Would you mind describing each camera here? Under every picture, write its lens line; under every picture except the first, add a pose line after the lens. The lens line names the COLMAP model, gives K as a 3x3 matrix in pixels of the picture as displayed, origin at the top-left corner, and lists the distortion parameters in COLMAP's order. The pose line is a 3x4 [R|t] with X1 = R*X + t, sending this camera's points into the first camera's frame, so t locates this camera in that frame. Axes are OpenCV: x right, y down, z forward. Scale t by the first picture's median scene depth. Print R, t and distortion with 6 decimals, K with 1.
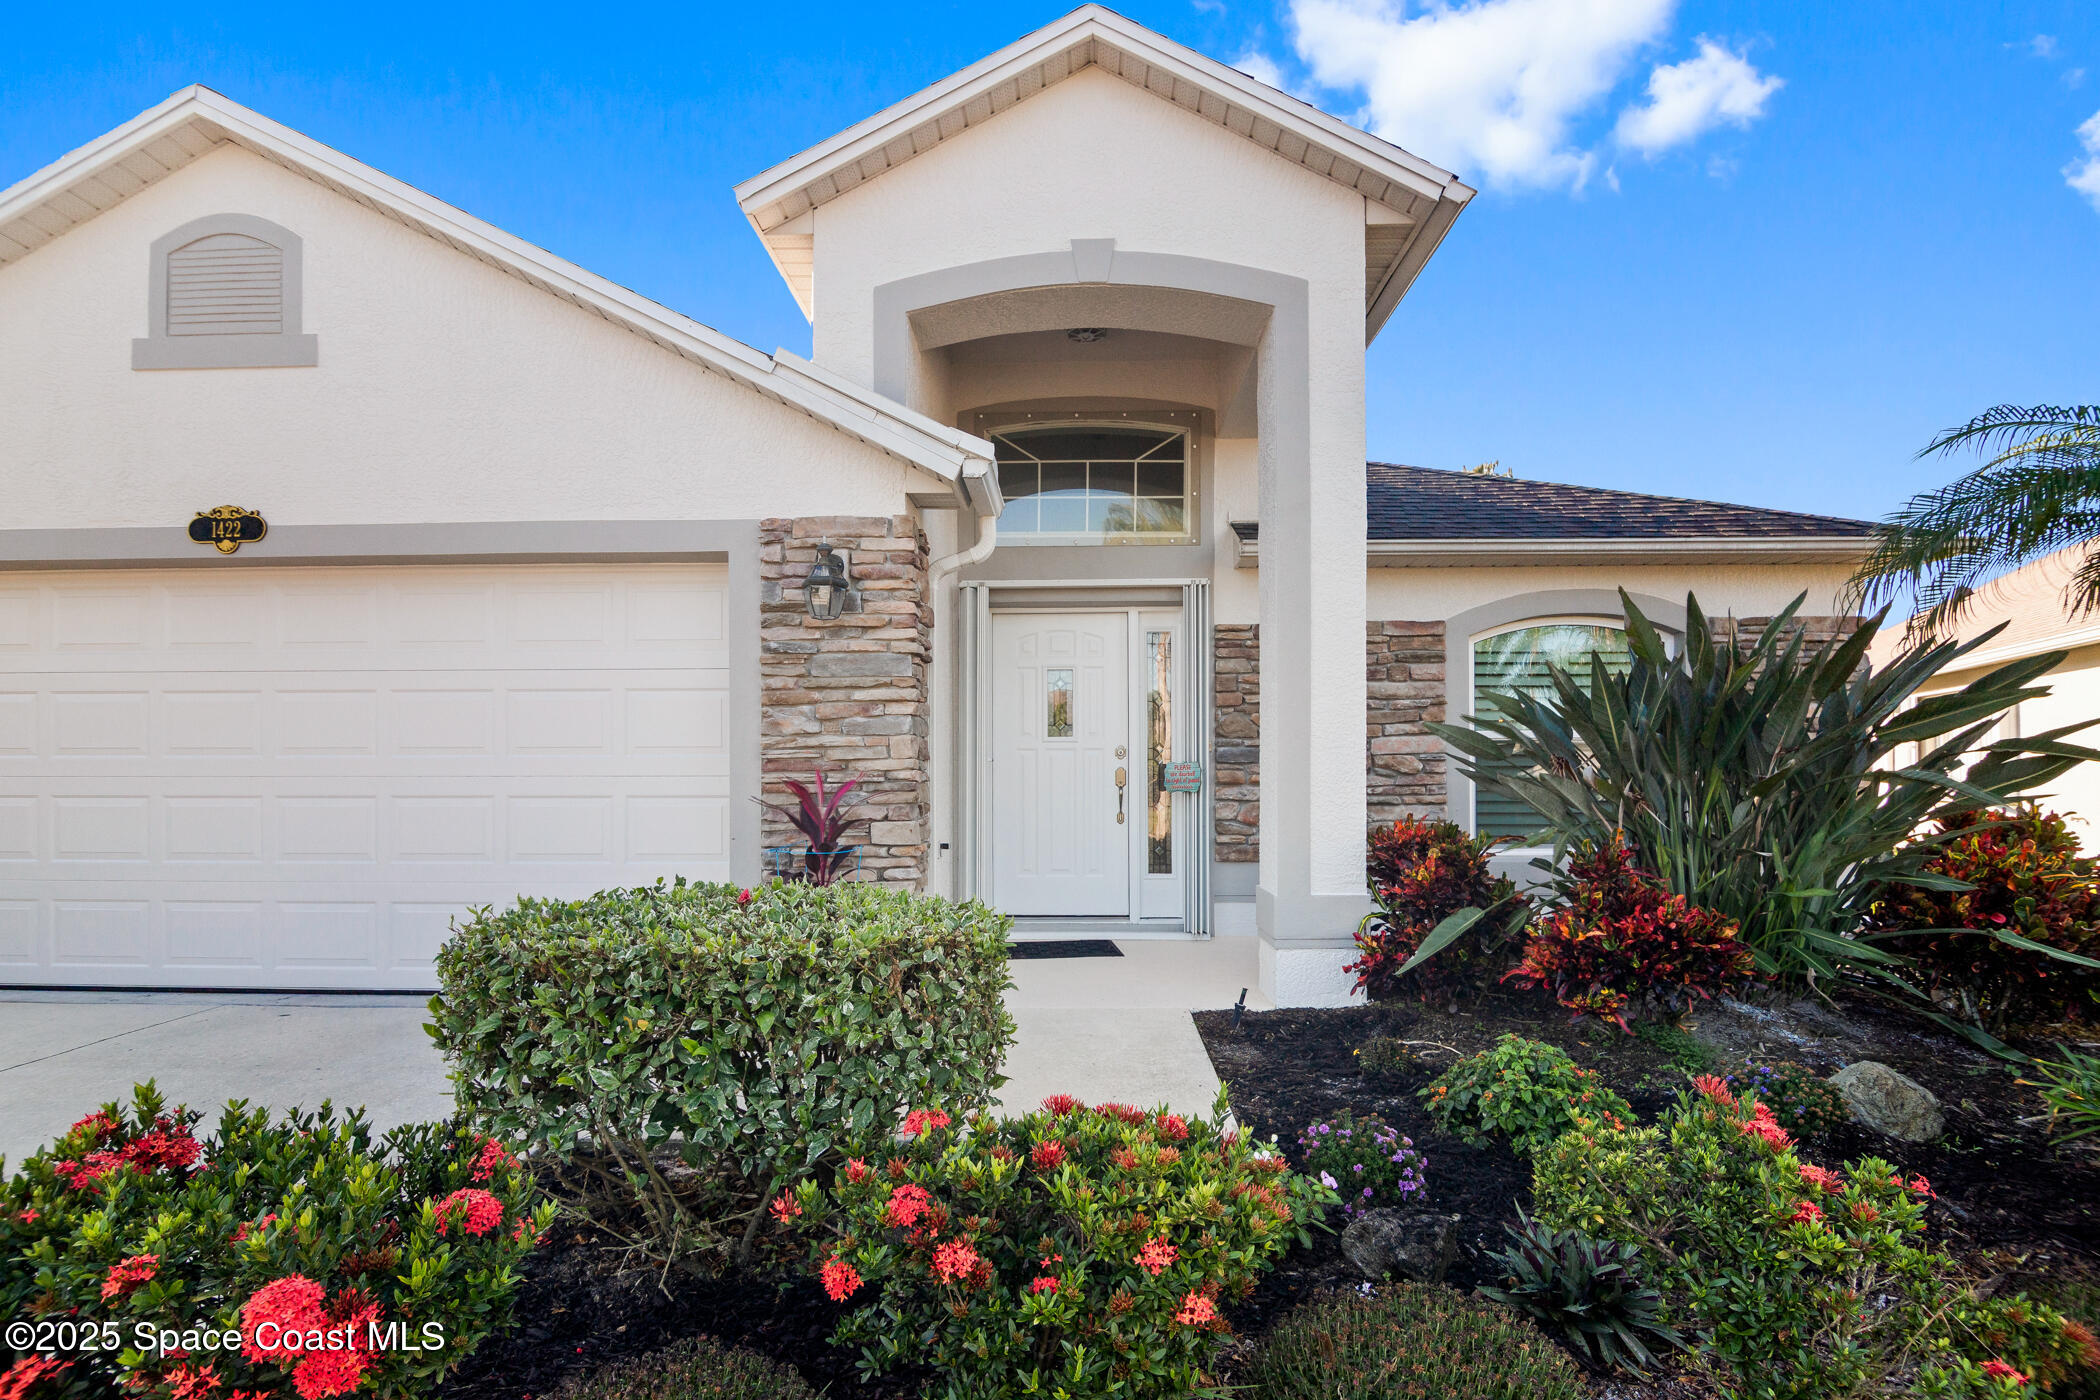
lens RADIAL K [[932.9, 0, 1046.6], [0, 932.9, 797.6], [0, 0, 1]] dist [-0.012513, -0.001229]
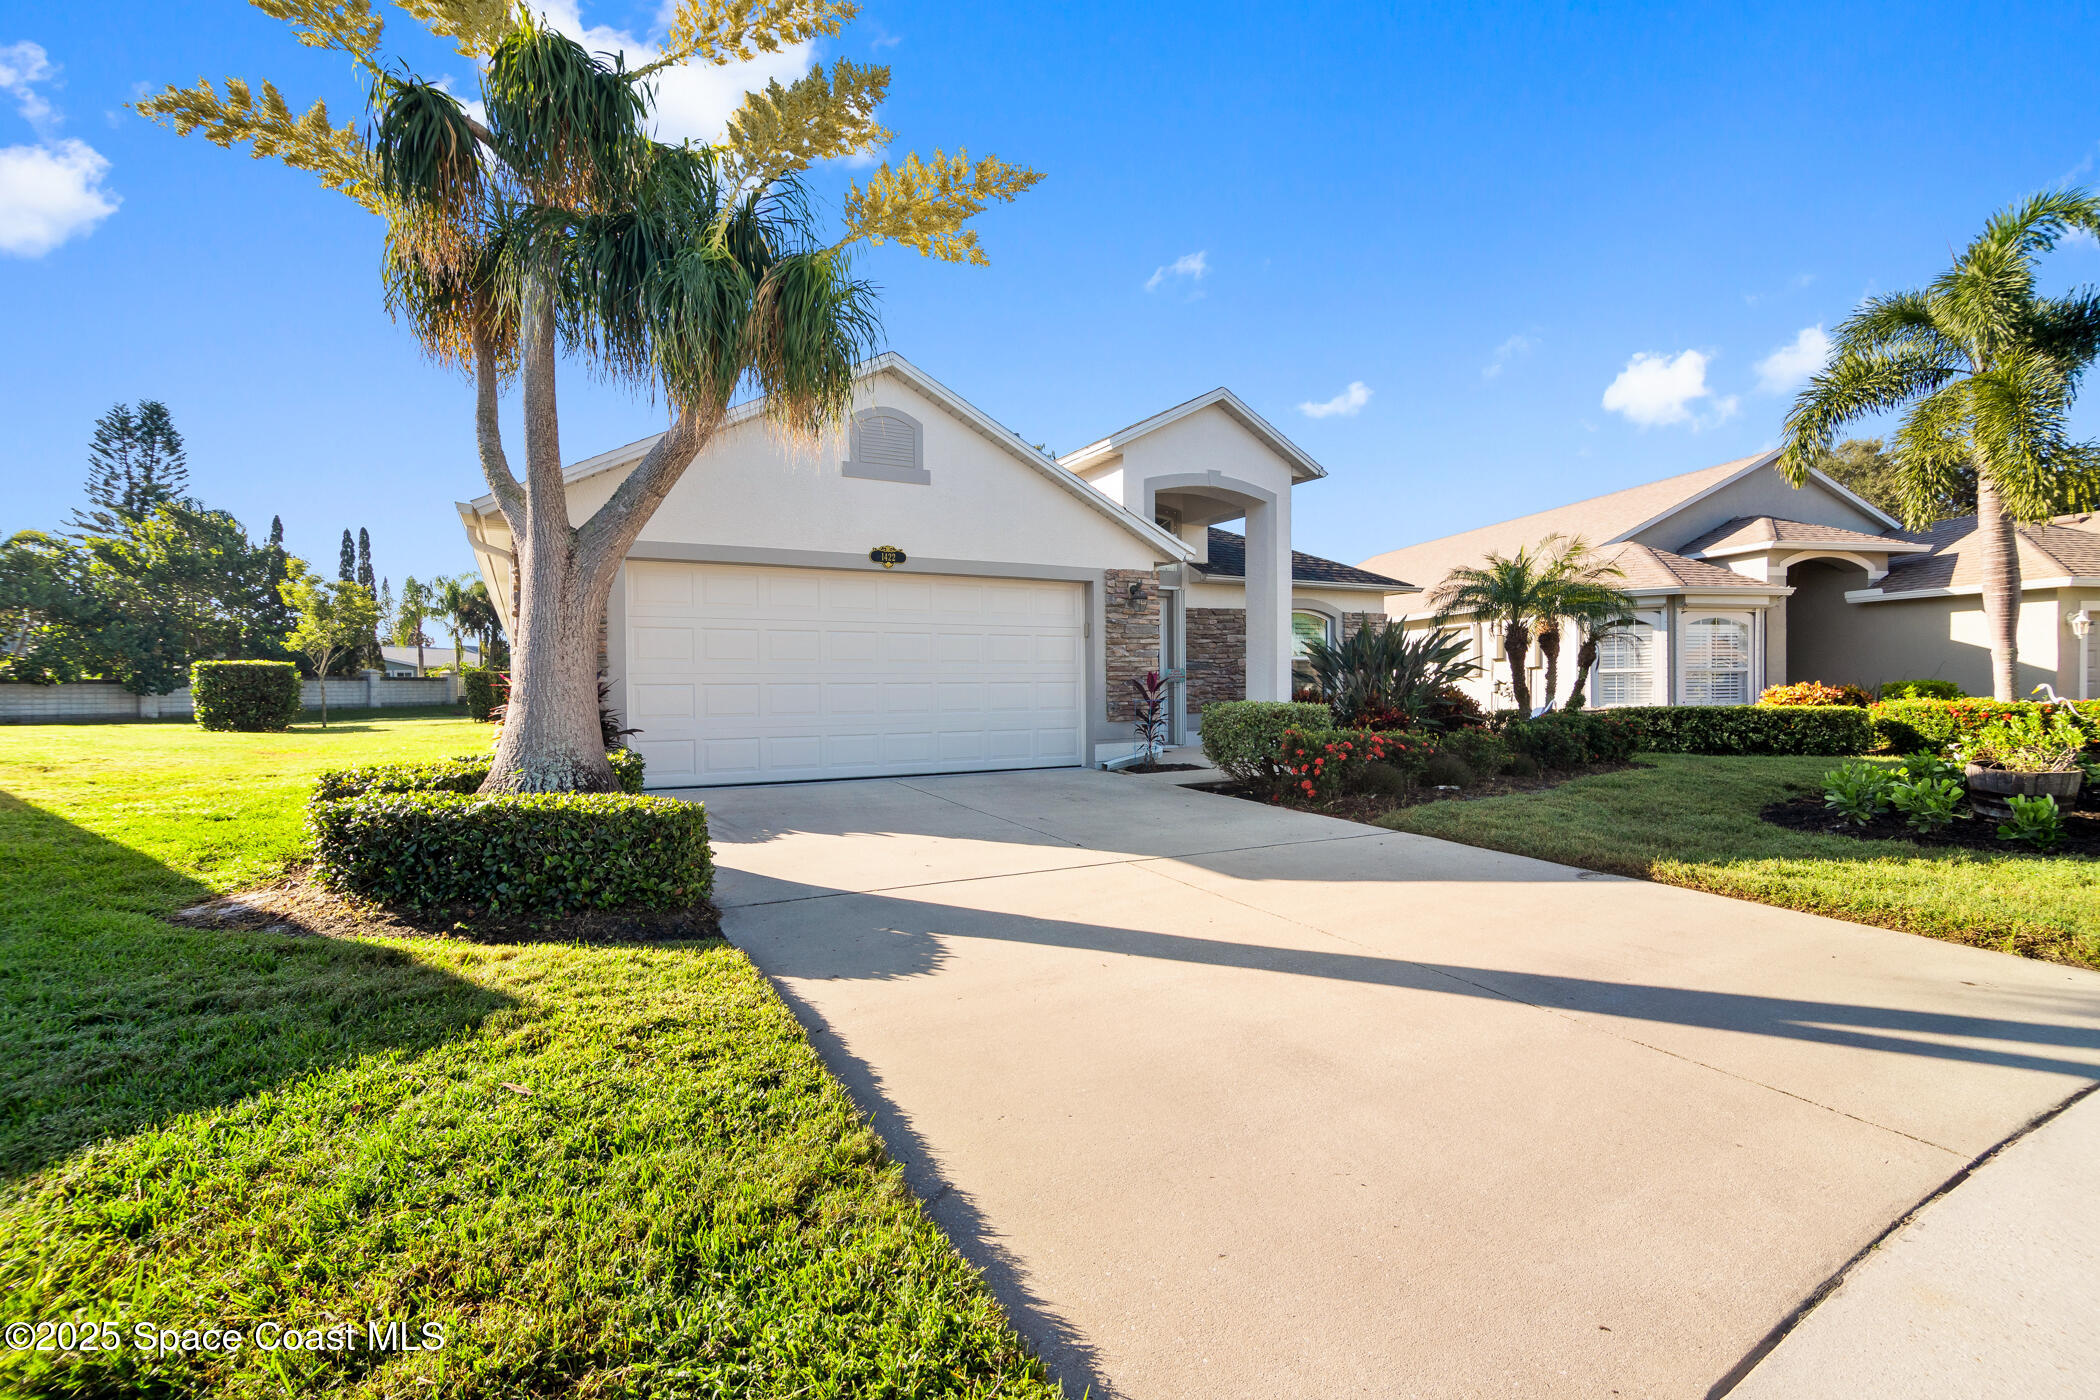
lens RADIAL K [[958.3, 0, 1058.9], [0, 958.3, 676.2], [0, 0, 1]] dist [-0.002363, -0.000417]
pose [[0.861961, -0.003029, 0.506966, -0.224354], [0.006622, 0.999964, -0.005285, -0.000434], [-0.506932, 0.007912, 0.861950, -0.146810]]
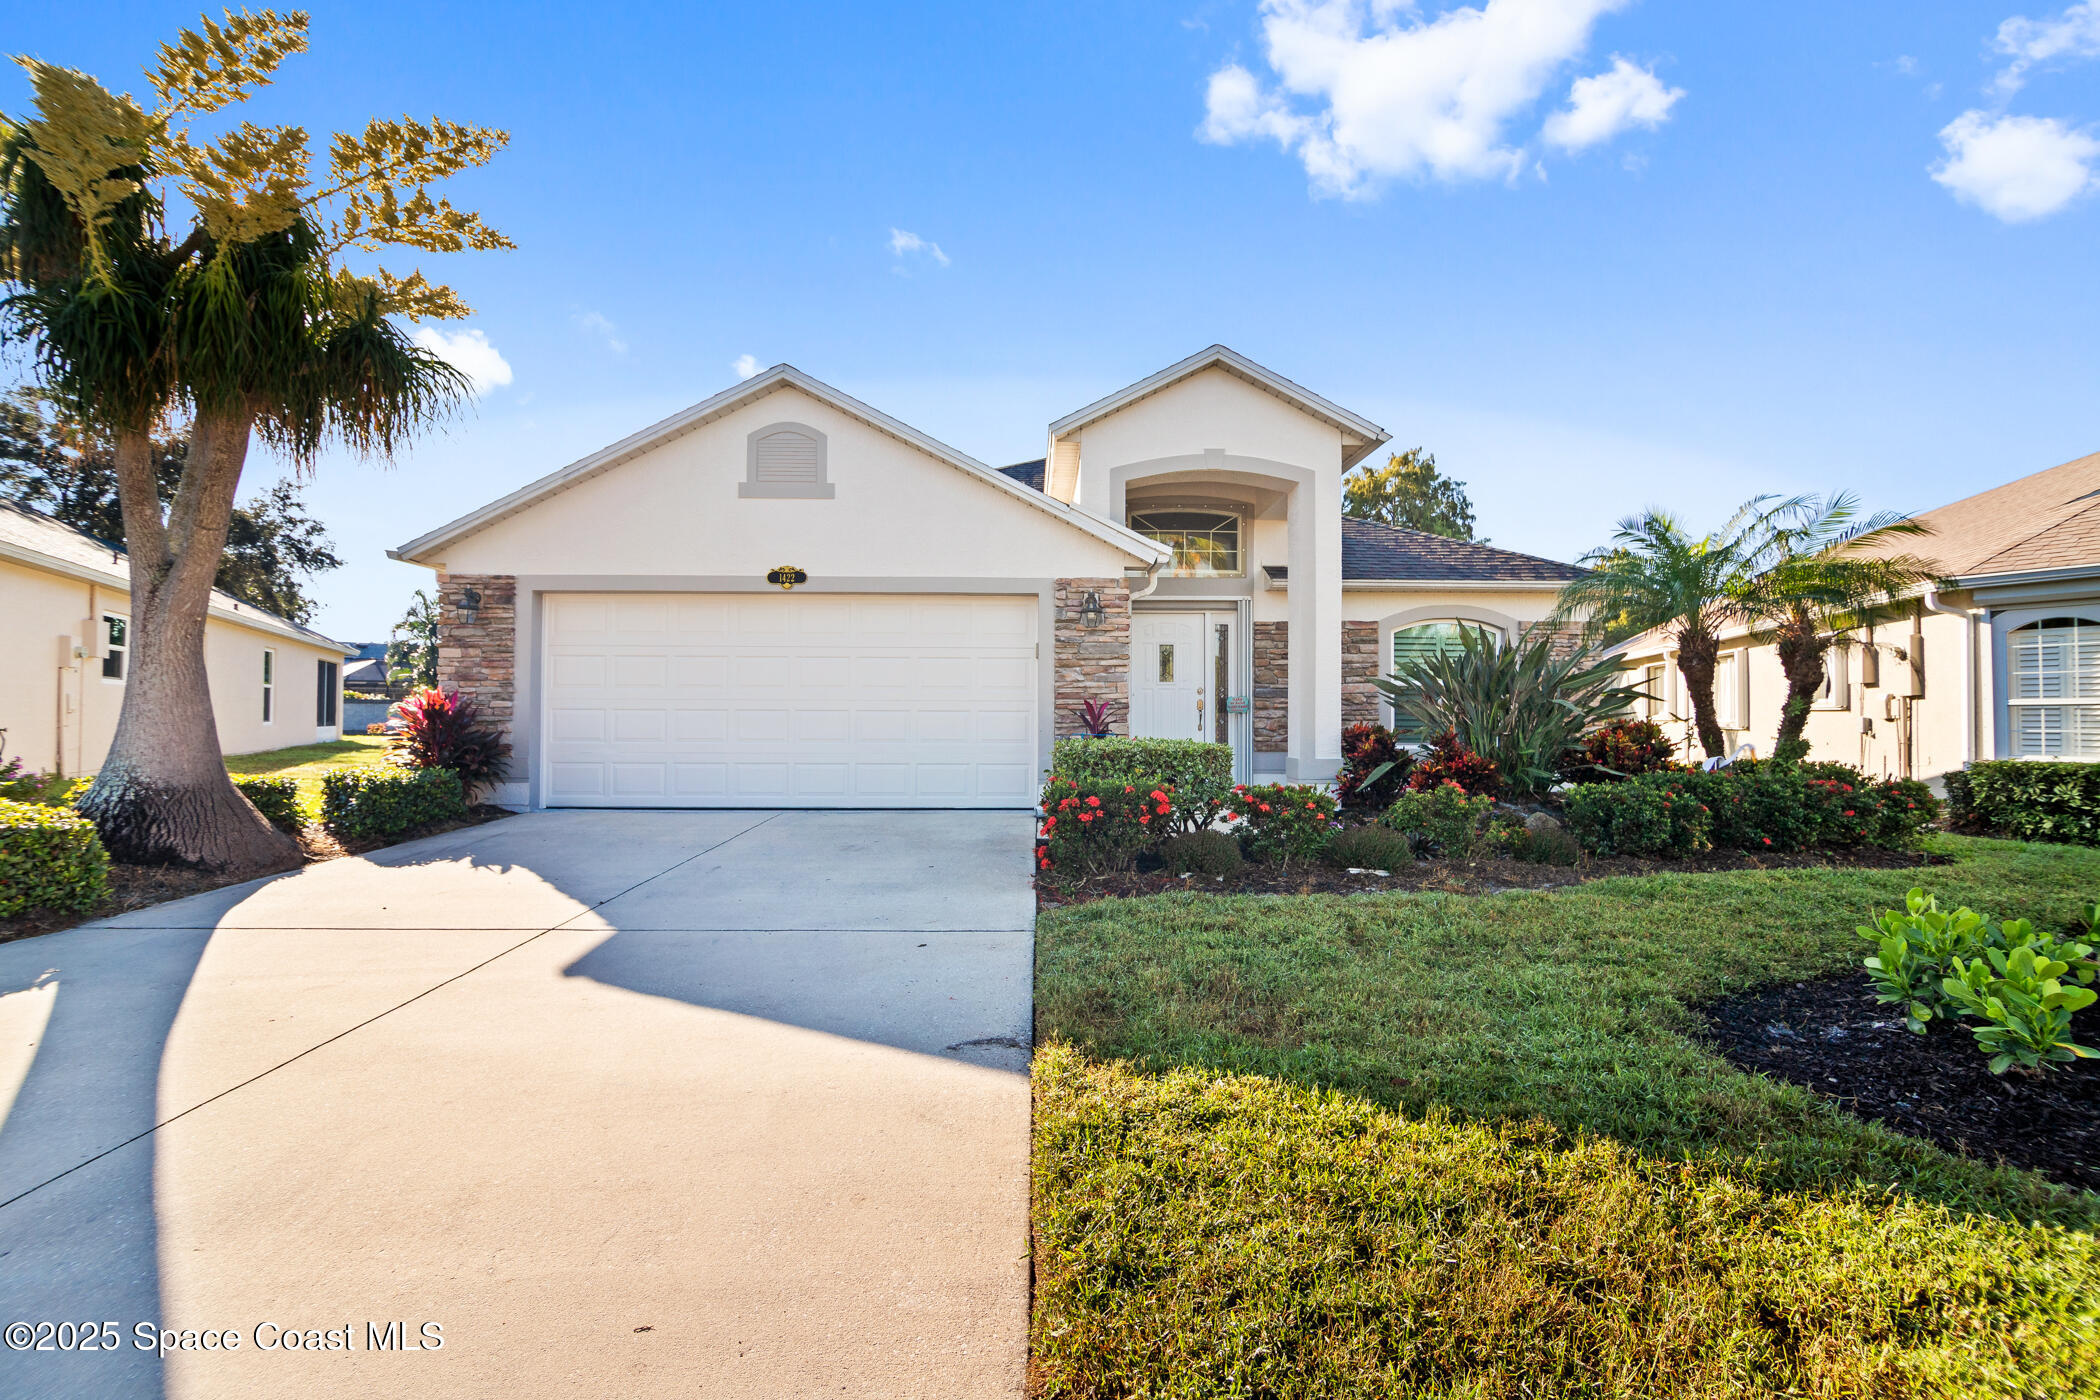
lens RADIAL K [[958.3, 0, 1058.9], [0, 958.3, 676.2], [0, 0, 1]] dist [-0.002363, -0.000417]
pose [[0.998405, 0.004899, 0.056251, -0.055459], [-0.002889, 0.999356, -0.035768, -0.000300], [-0.056390, 0.035549, 0.997776, -0.150465]]
